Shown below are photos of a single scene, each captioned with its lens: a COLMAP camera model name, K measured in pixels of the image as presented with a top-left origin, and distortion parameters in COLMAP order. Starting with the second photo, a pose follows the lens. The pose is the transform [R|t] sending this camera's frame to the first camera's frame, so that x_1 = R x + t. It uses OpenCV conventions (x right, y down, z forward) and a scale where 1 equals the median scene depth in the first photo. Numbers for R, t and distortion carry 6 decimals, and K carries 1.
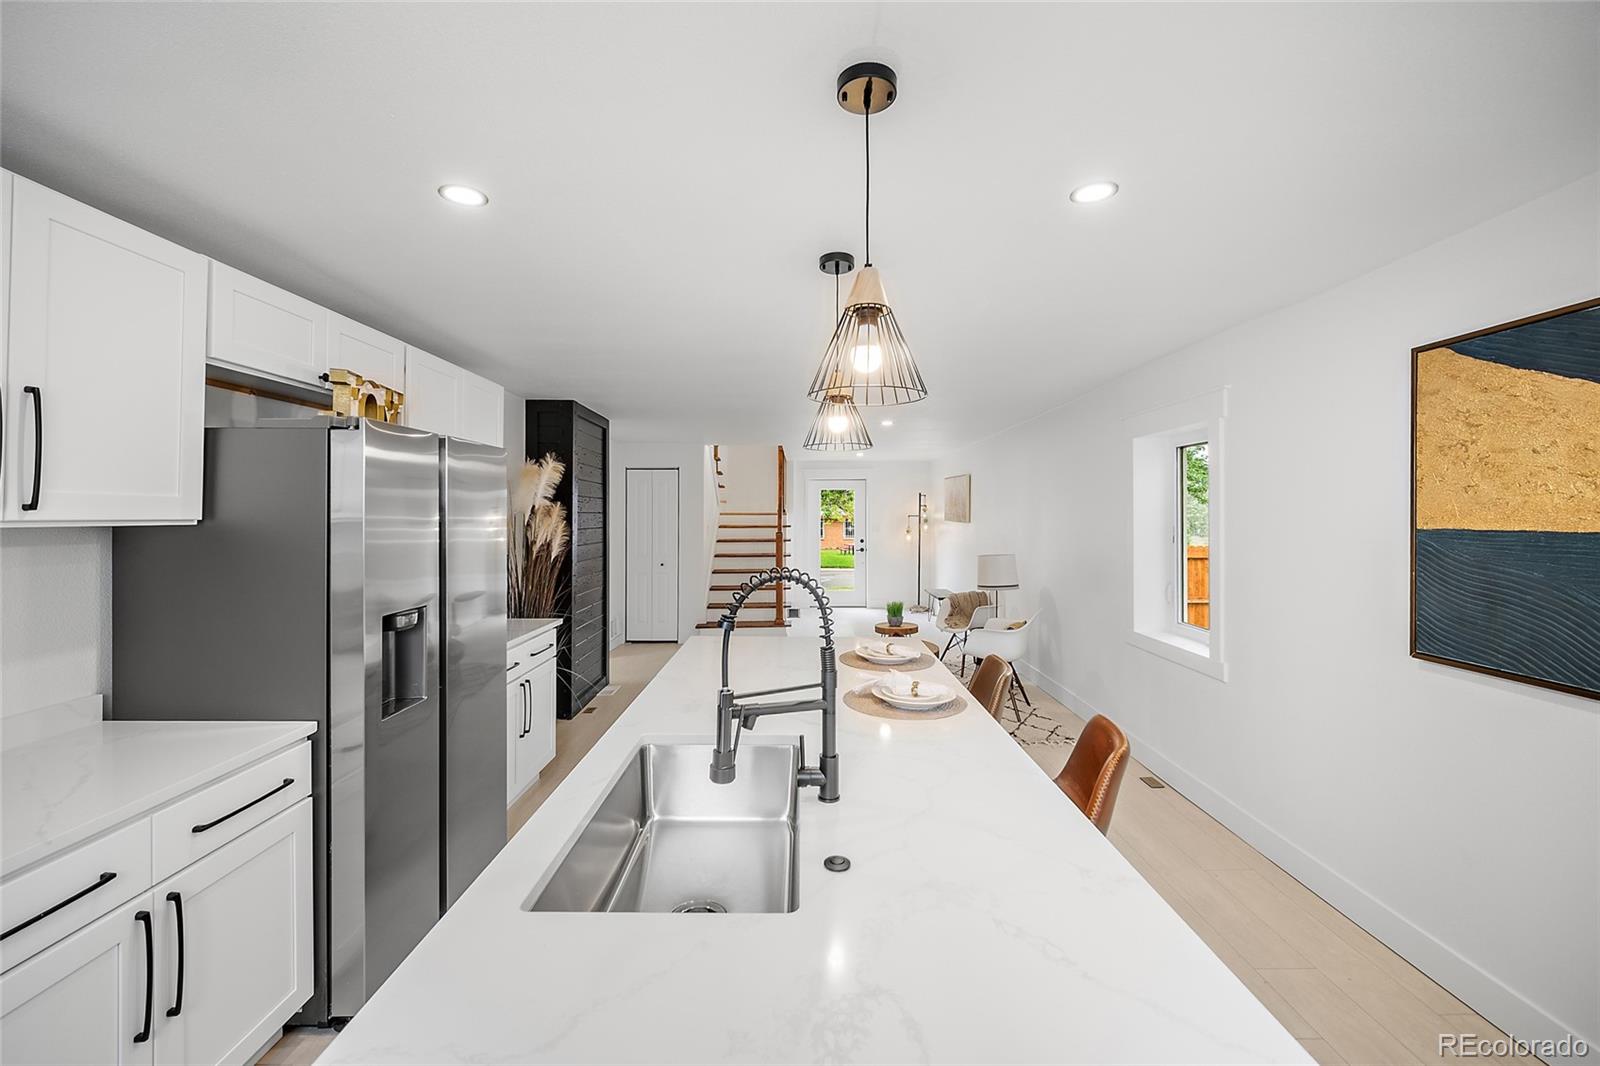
lens RADIAL K [[632.2, 0, 802.4], [0, 632.2, 513.7], [0, 0, 1]] dist [-0.002670, -0.000153]
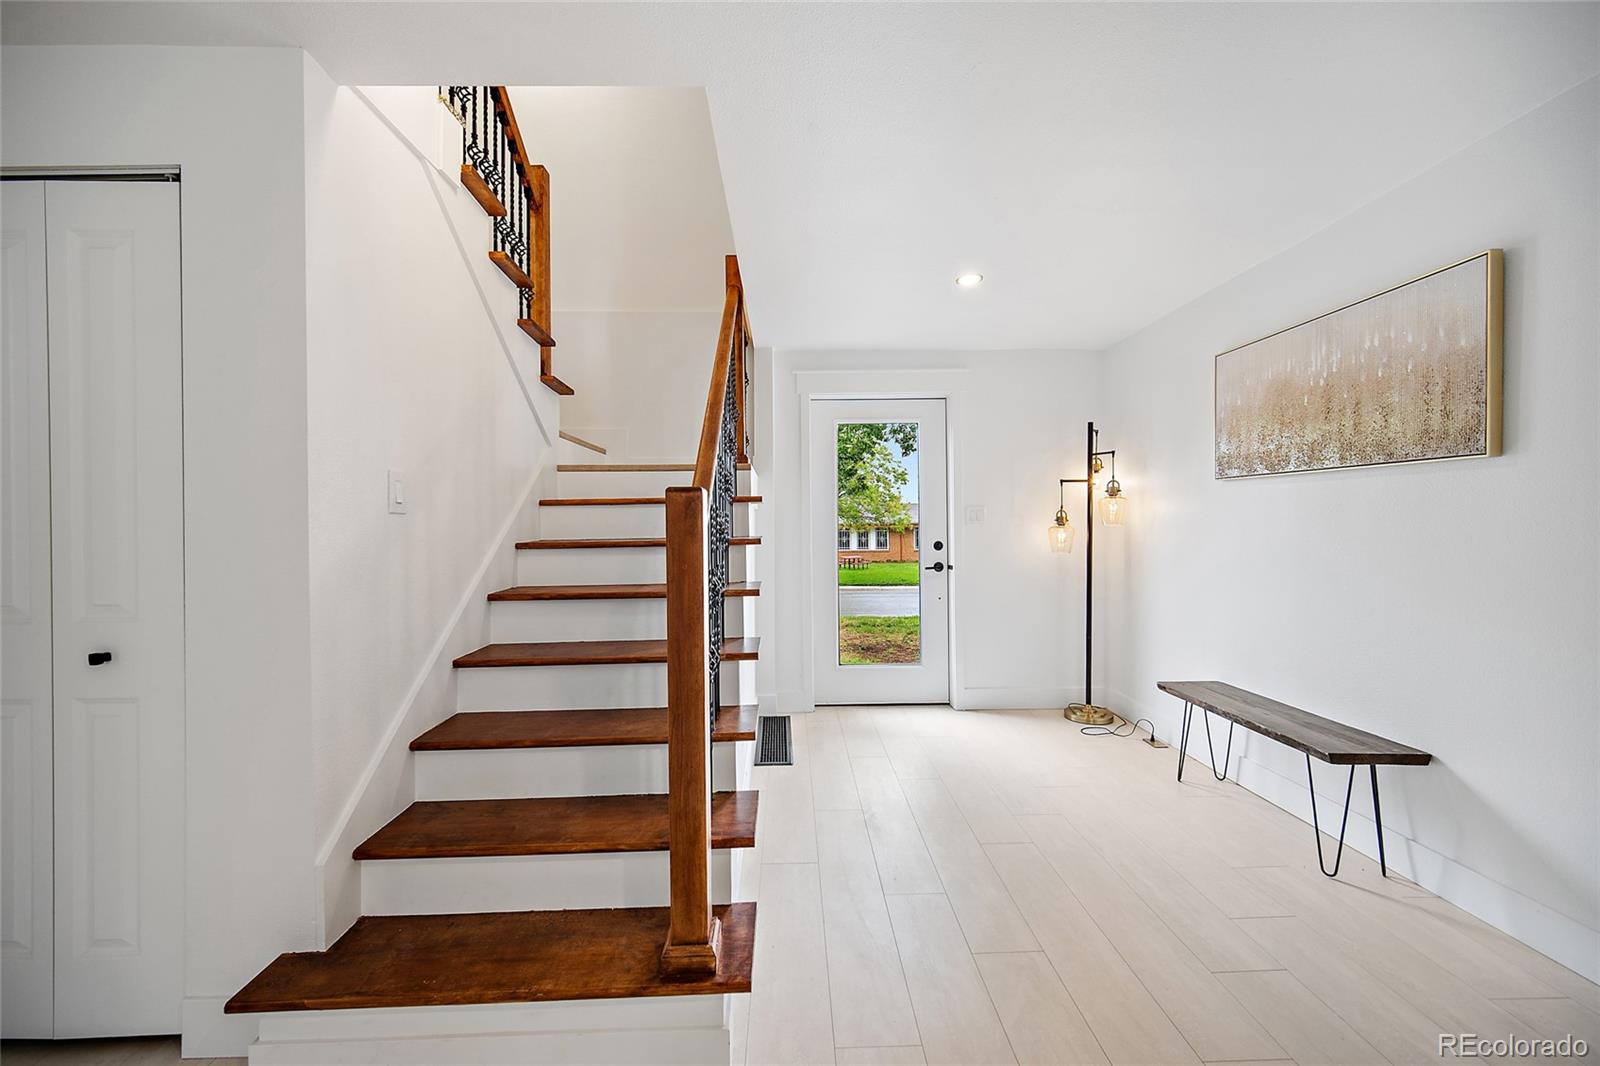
lens RADIAL K [[632.2, 0, 785.5], [0, 632.2, 533.1], [0, 0, 1]] dist [-0.002670, -0.000153]
pose [[0.999936, -0.008663, -0.007228, -0.016128], [0.008734, 0.999913, 0.009854, 0.152192], [0.007142, -0.009916, 0.999925, 2.949676]]
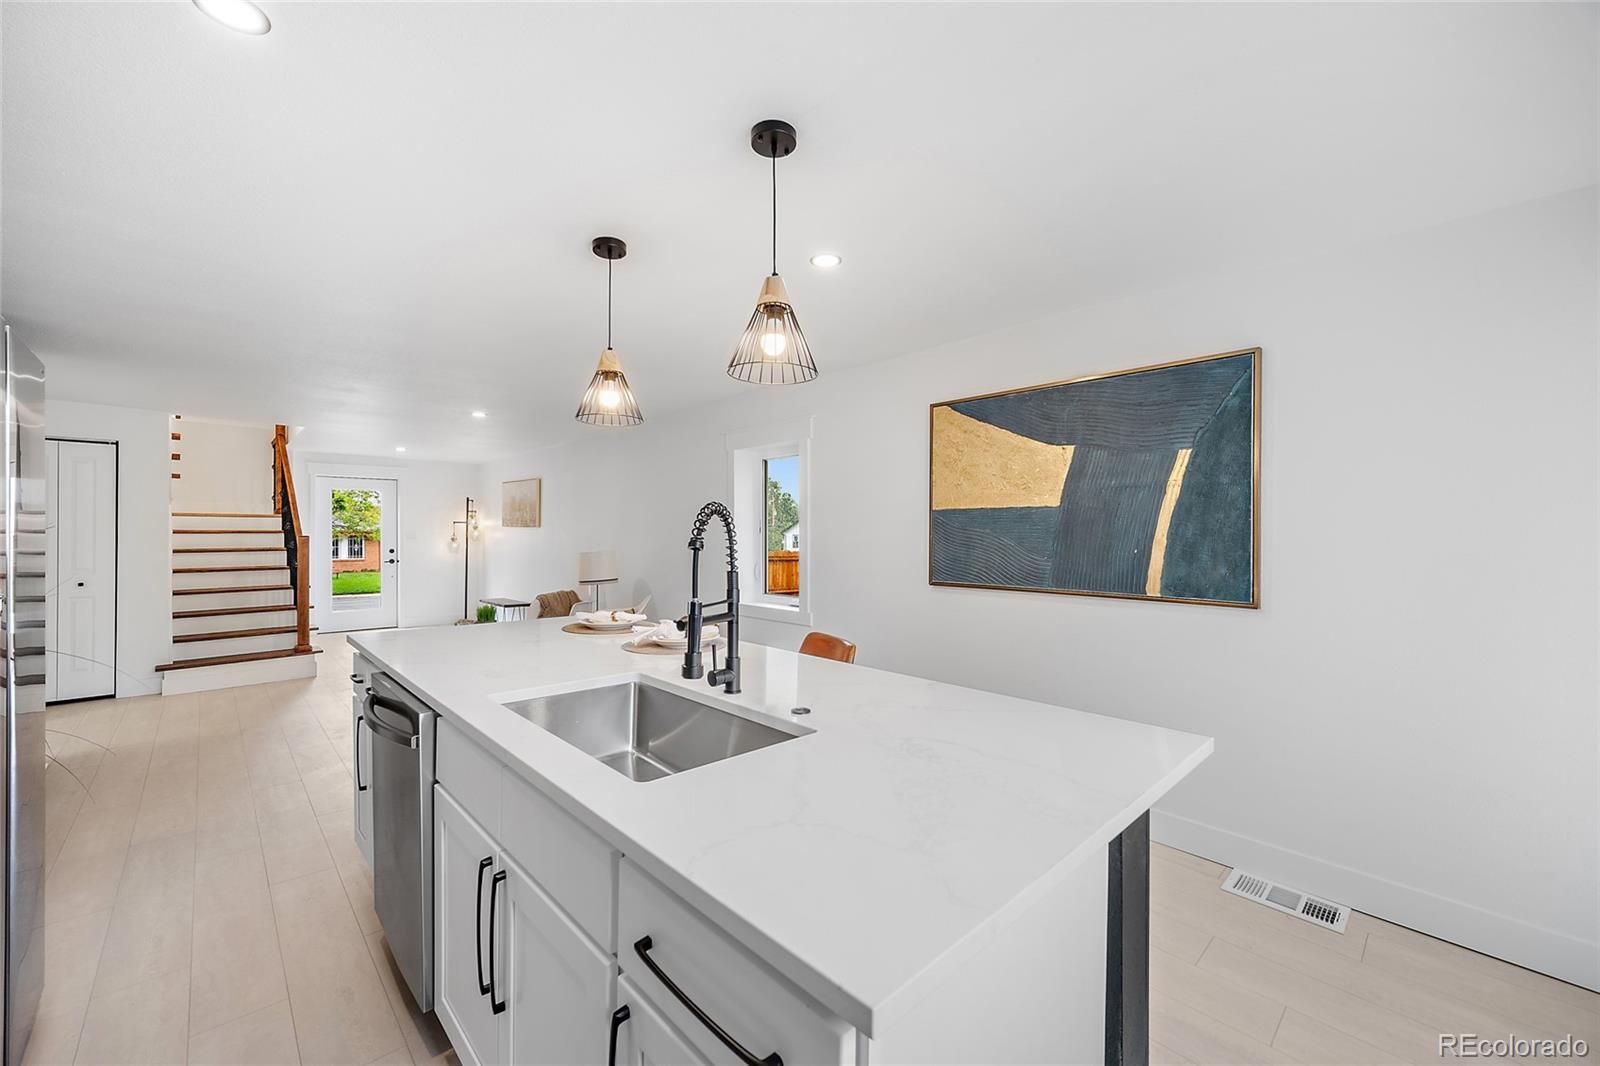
lens RADIAL K [[632.2, 0, 796.5], [0, 632.2, 533.3], [0, 0, 1]] dist [-0.002670, -0.000153]
pose [[0.729152, 0.003153, 0.684345, -0.461656], [-0.004159, 0.999991, -0.000175, 0.088448], [-0.684340, -0.002718, 0.729158, 0.005608]]
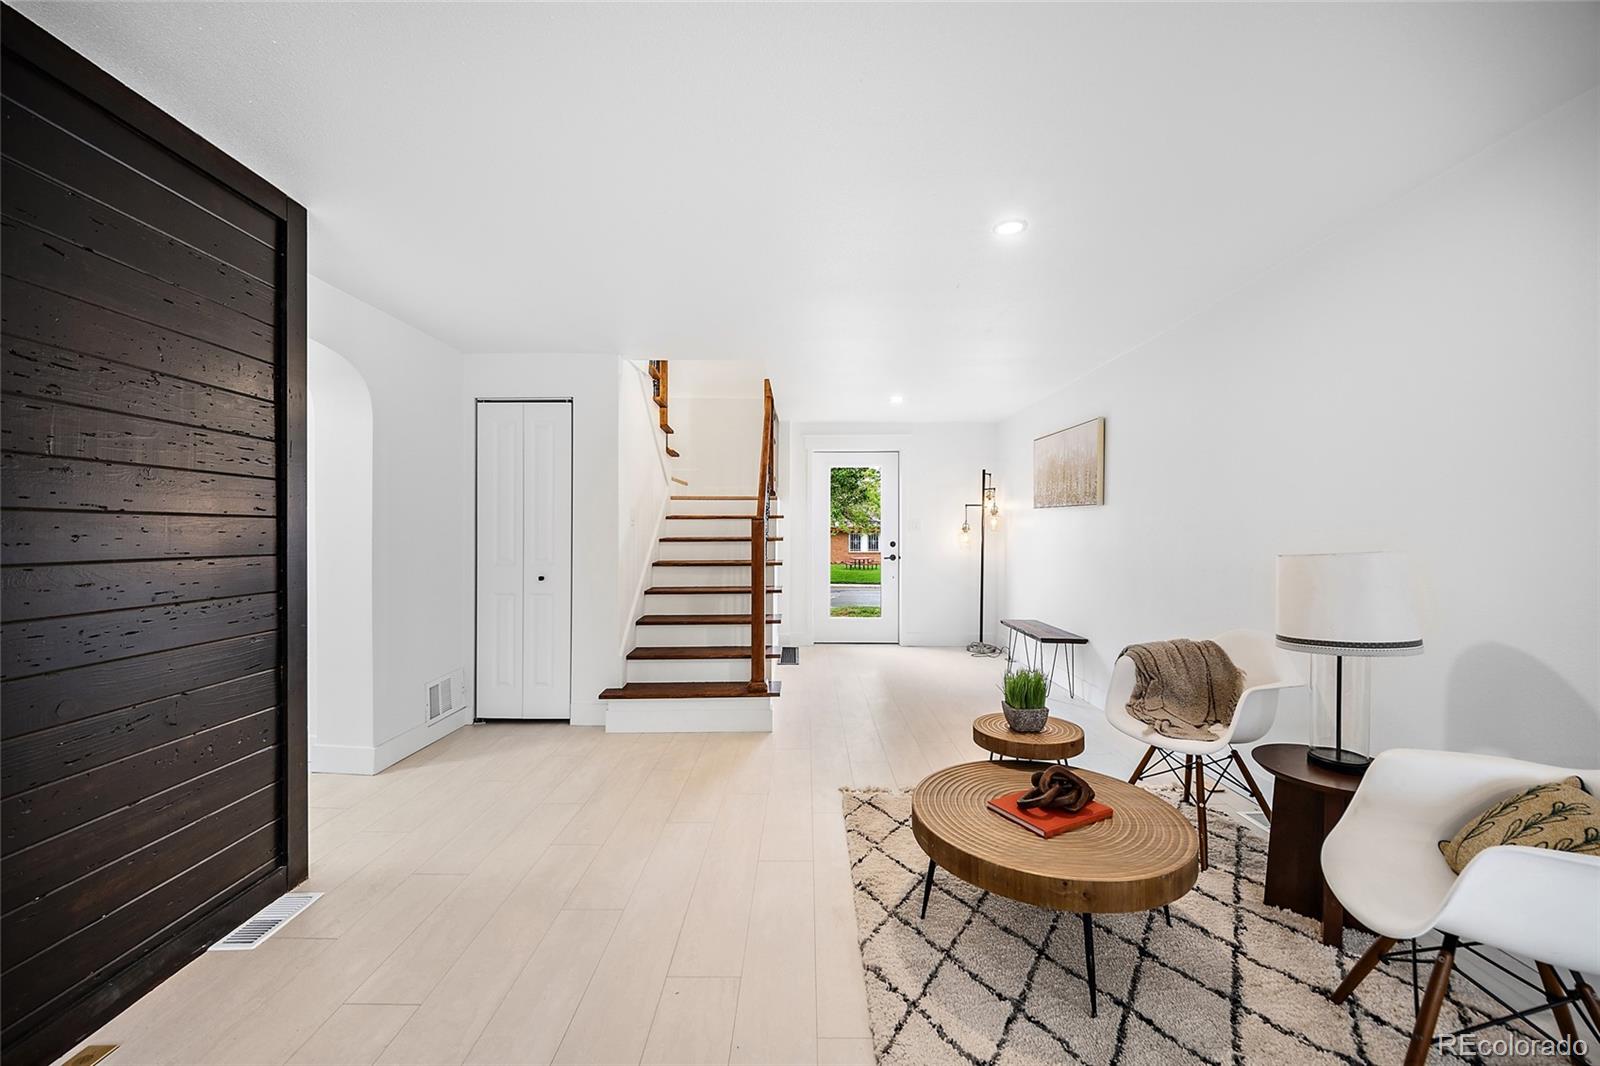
lens RADIAL K [[632.2, 0, 795.0], [0, 632.2, 532.0], [0, 0, 1]] dist [-0.002670, -0.000153]
pose [[0.999861, 0.002382, -0.016491, 0.013970], [-0.002298, 0.999984, 0.005139, 0.139846], [0.016503, -0.005100, 0.999851, 1.703768]]
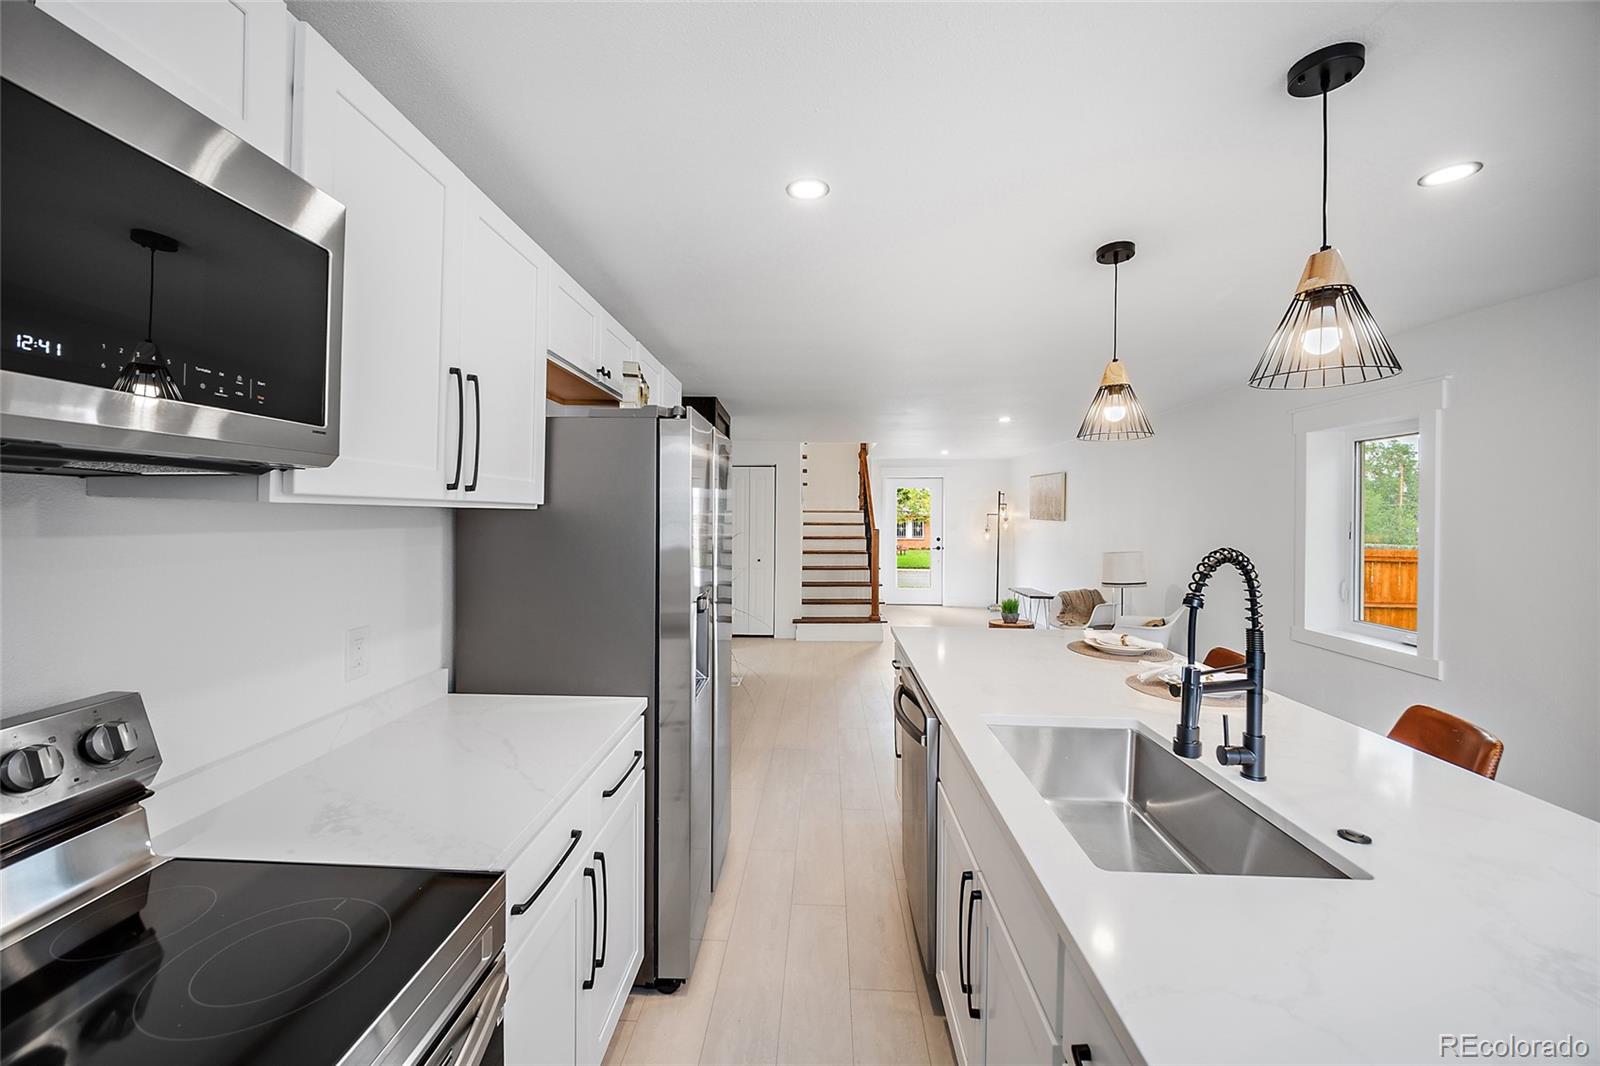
lens RADIAL K [[632.2, 0, 795.7], [0, 632.2, 519.9], [0, 0, 1]] dist [-0.002670, -0.000153]
pose [[0.998805, 0.005715, -0.048533, -0.415428], [-0.005227, 0.999935, 0.010168, 0.019318], [0.048588, -0.009902, 0.998770, -0.028529]]
